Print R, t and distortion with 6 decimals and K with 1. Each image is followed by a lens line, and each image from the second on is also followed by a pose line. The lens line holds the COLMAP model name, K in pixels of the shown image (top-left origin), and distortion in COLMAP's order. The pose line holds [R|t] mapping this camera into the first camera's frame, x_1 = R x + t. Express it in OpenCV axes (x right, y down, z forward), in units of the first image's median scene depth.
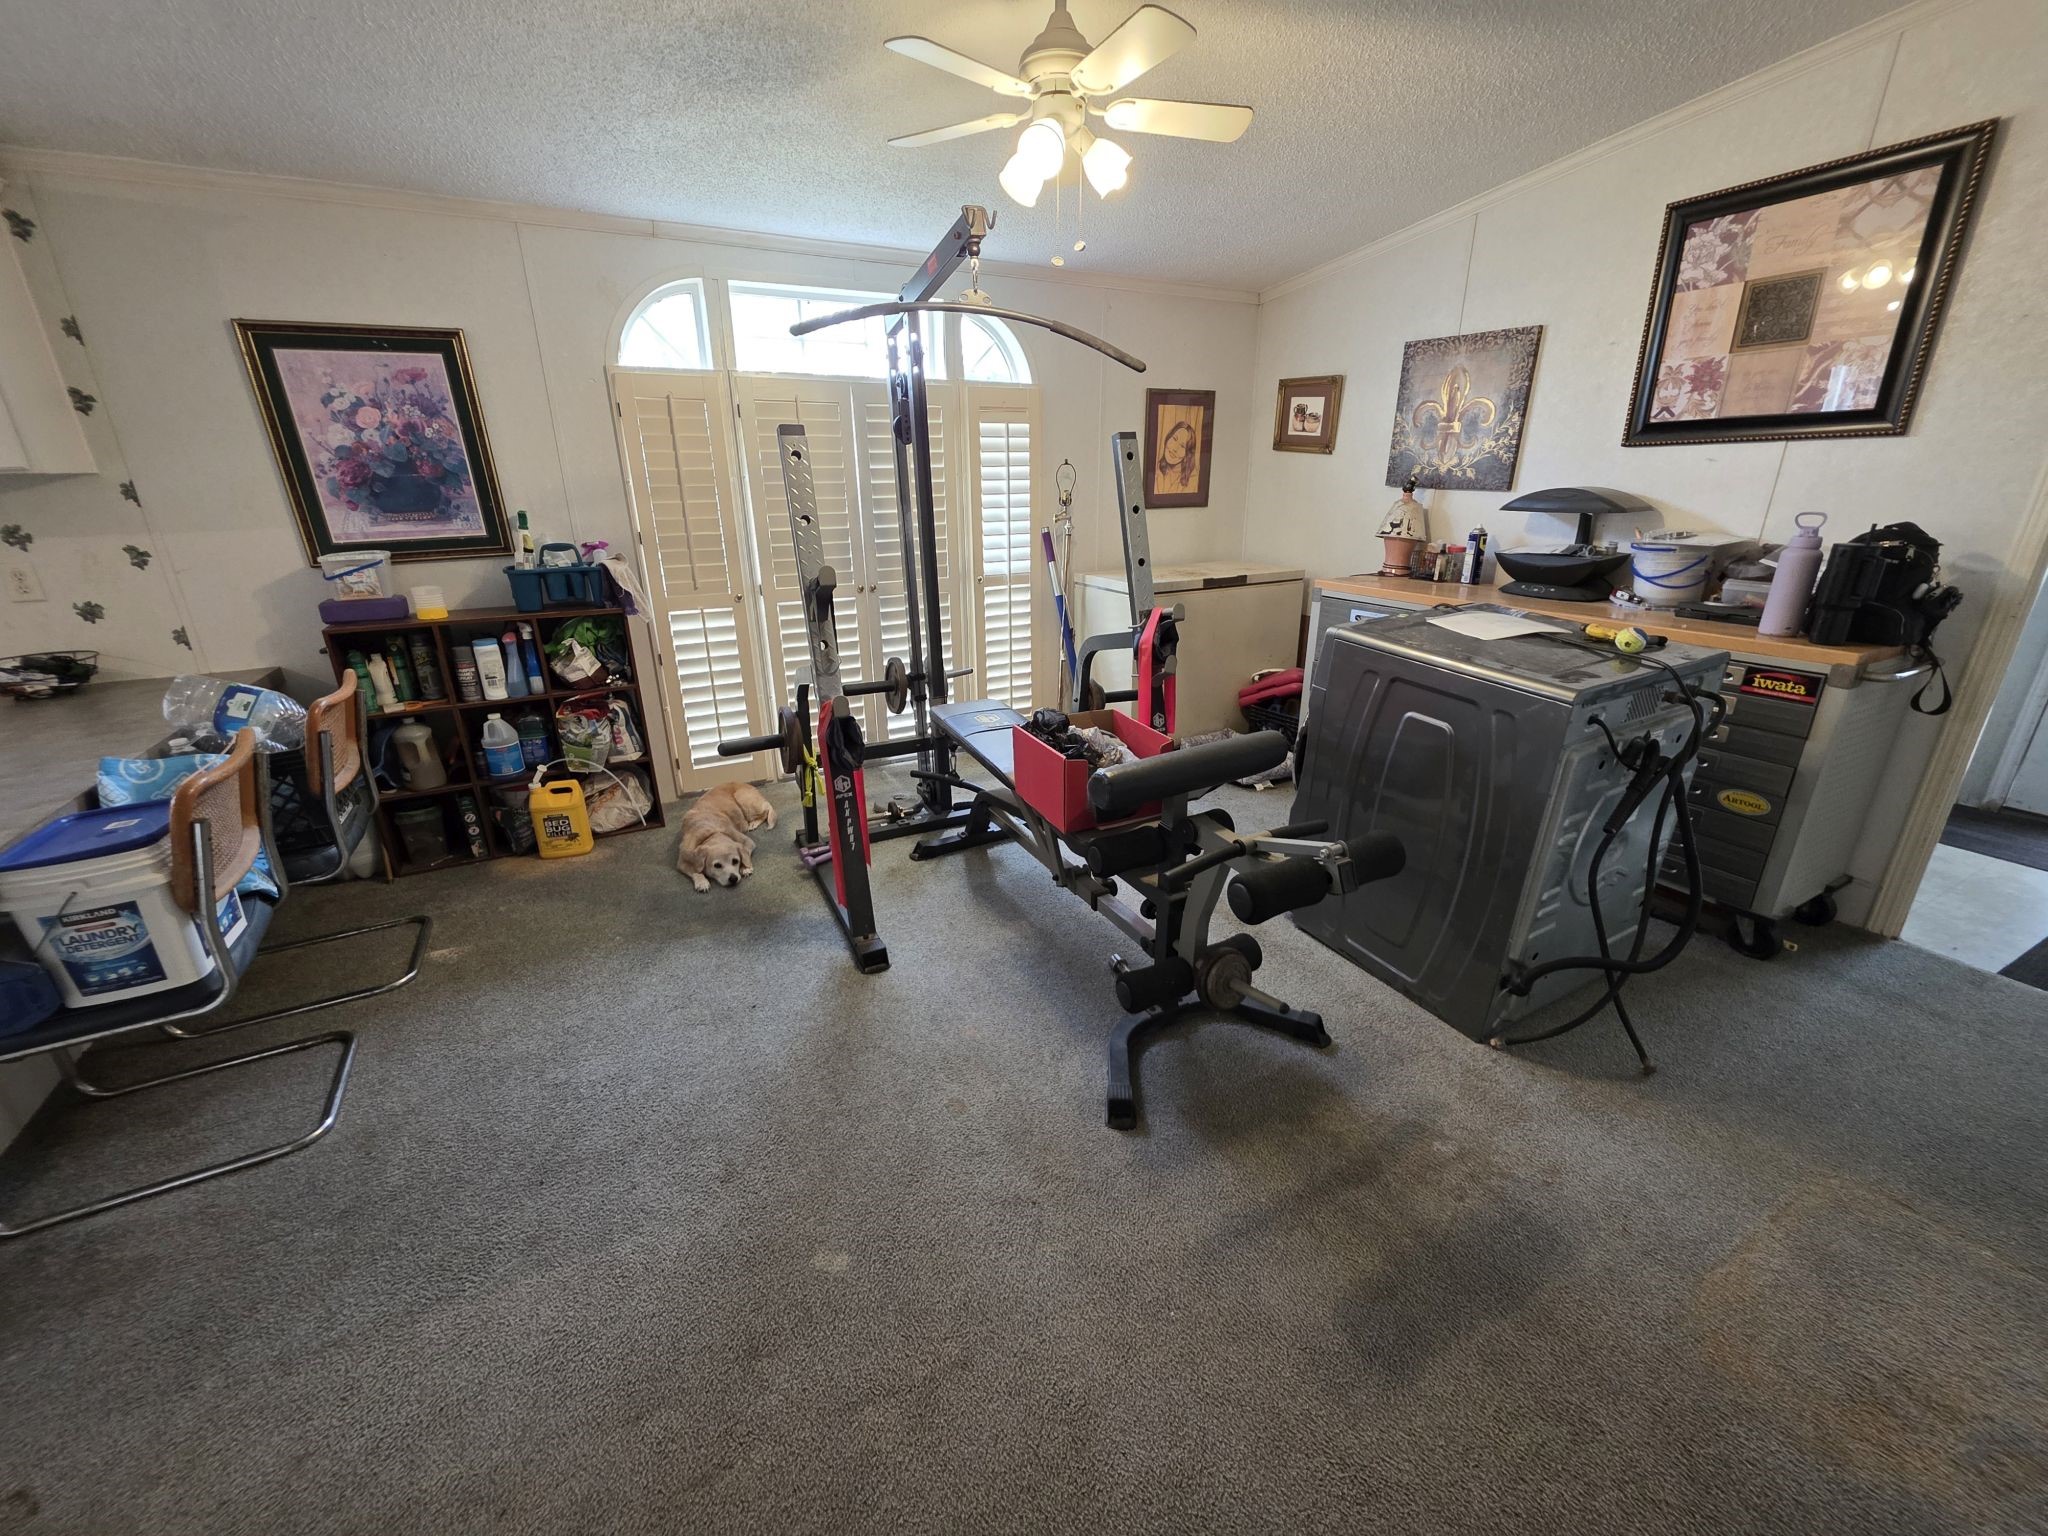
lens RADIAL K [[820.2, 0, 1030.2], [0, 820.2, 770.1], [0, 0, 1]] dist [0.002913, -0.000341]
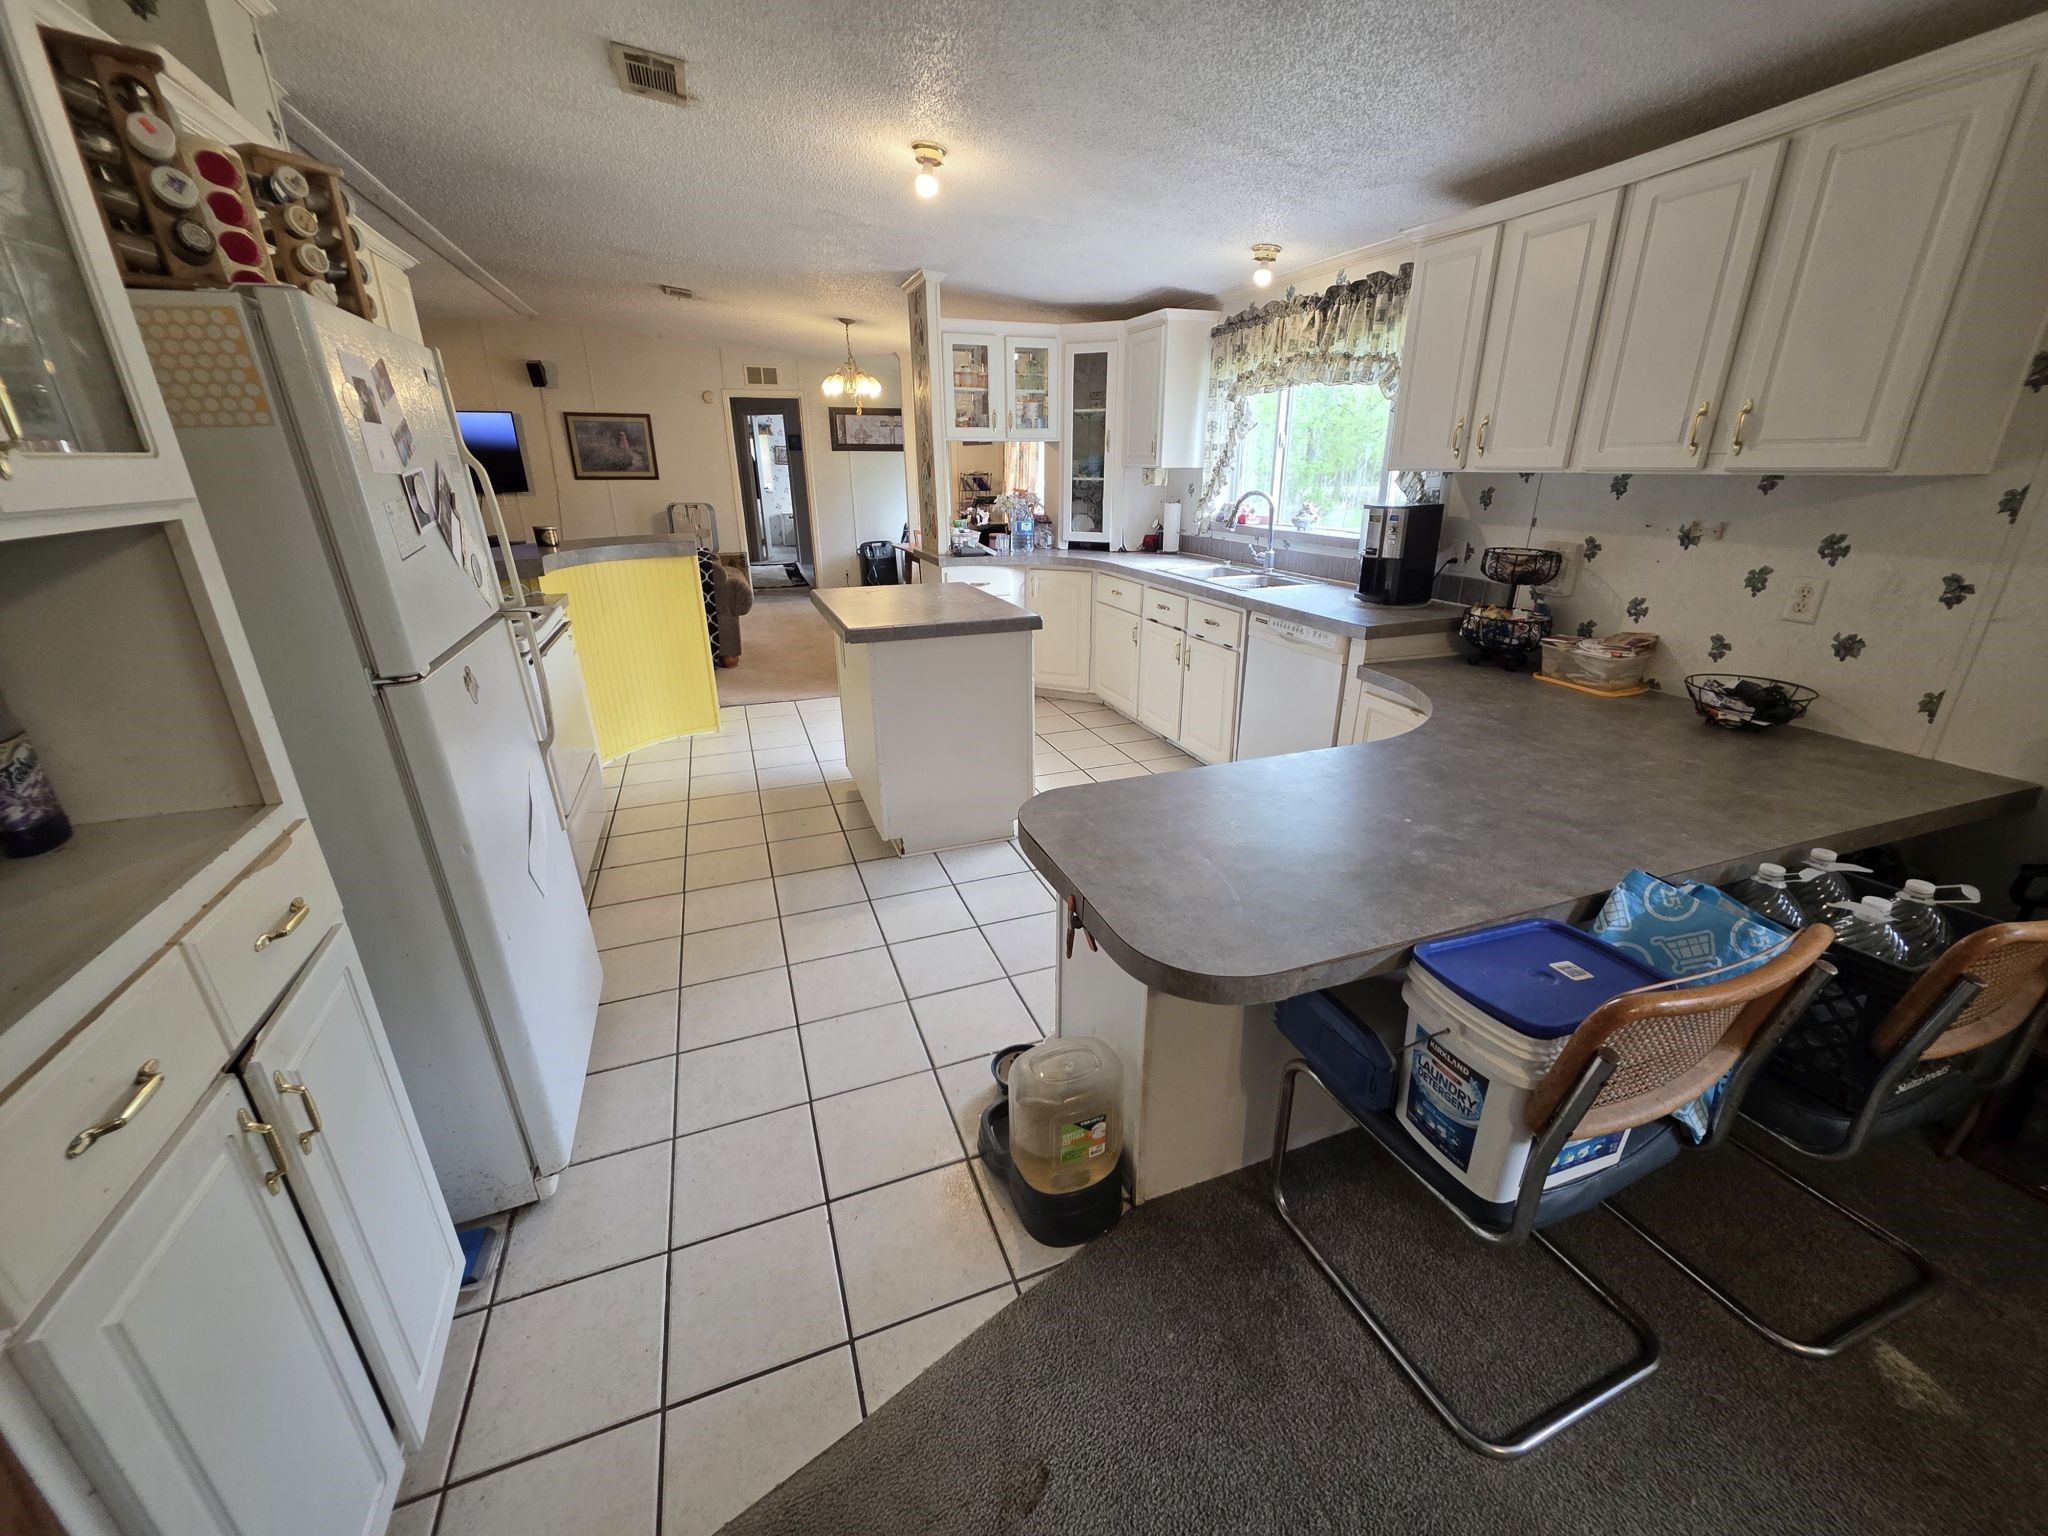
lens RADIAL K [[820.2, 0, 1029.3], [0, 820.2, 763.1], [0, 0, 1]] dist [0.002913, -0.000341]
pose [[-0.127985, 0.354520, -0.926248, -0.242016], [-0.334176, 0.863901, 0.376832, -0.120422], [0.933781, 0.357758, 0.007906, 0.270356]]
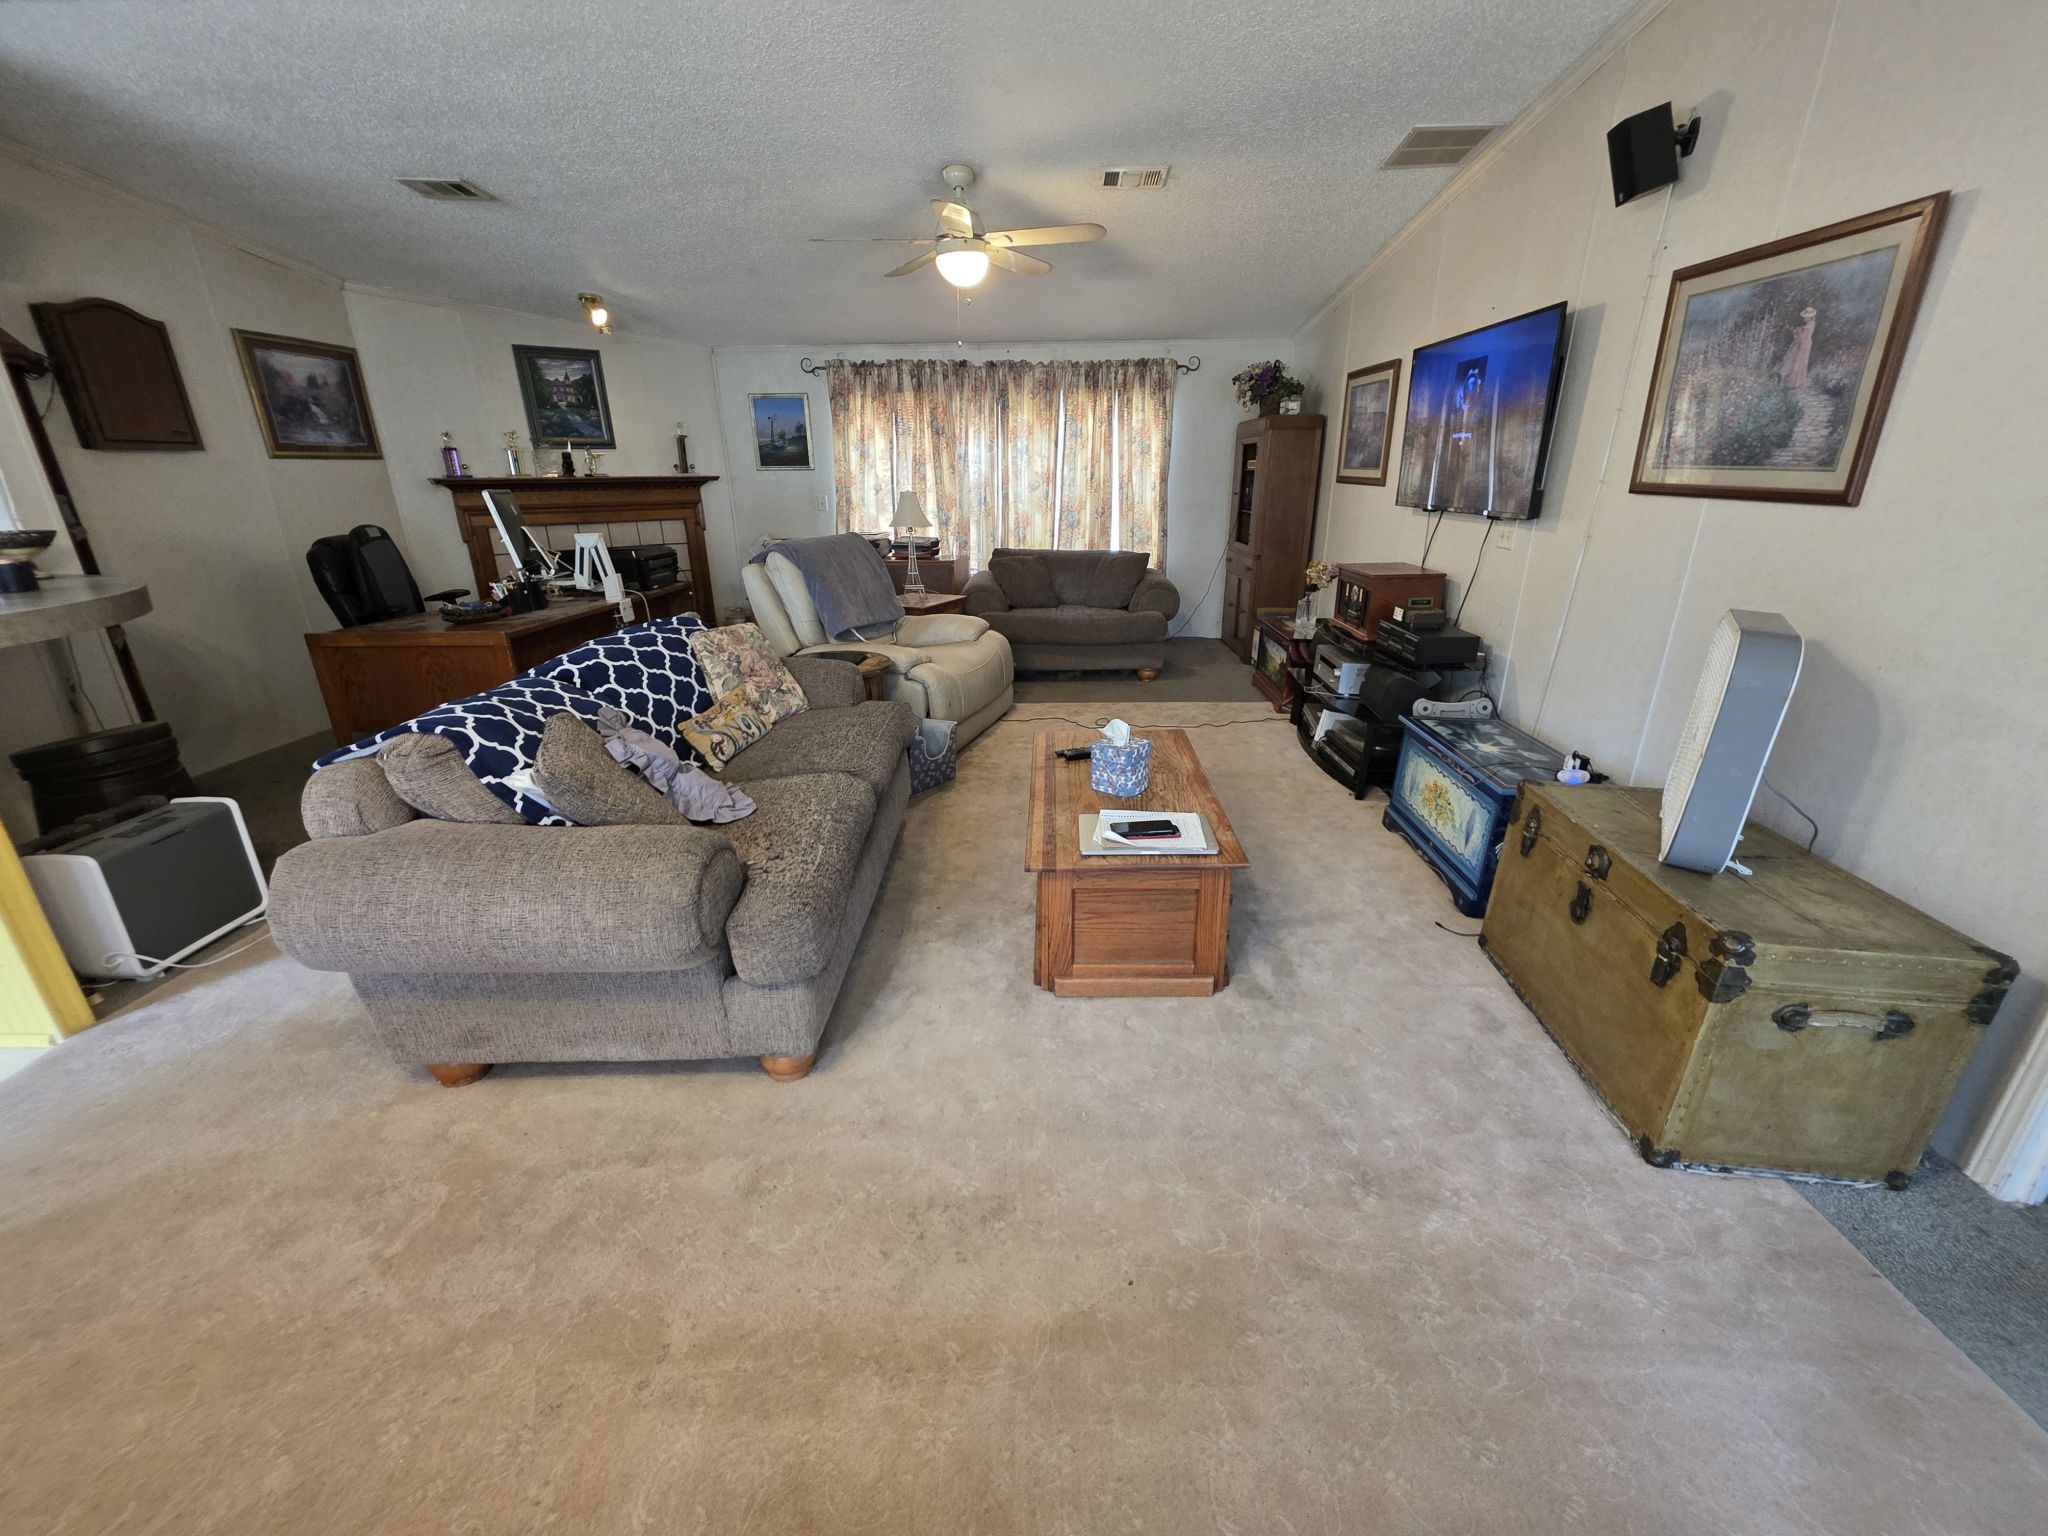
lens RADIAL K [[820.2, 0, 1030.8], [0, 820.2, 766.3], [0, 0, 1]] dist [0.002913, -0.000341]
pose [[-0.876355, -0.150612, 0.457513, -2.911668], [0.178634, 0.780489, 0.599105, 0.199485], [-0.447316, 0.606756, -0.657081, -0.444166]]
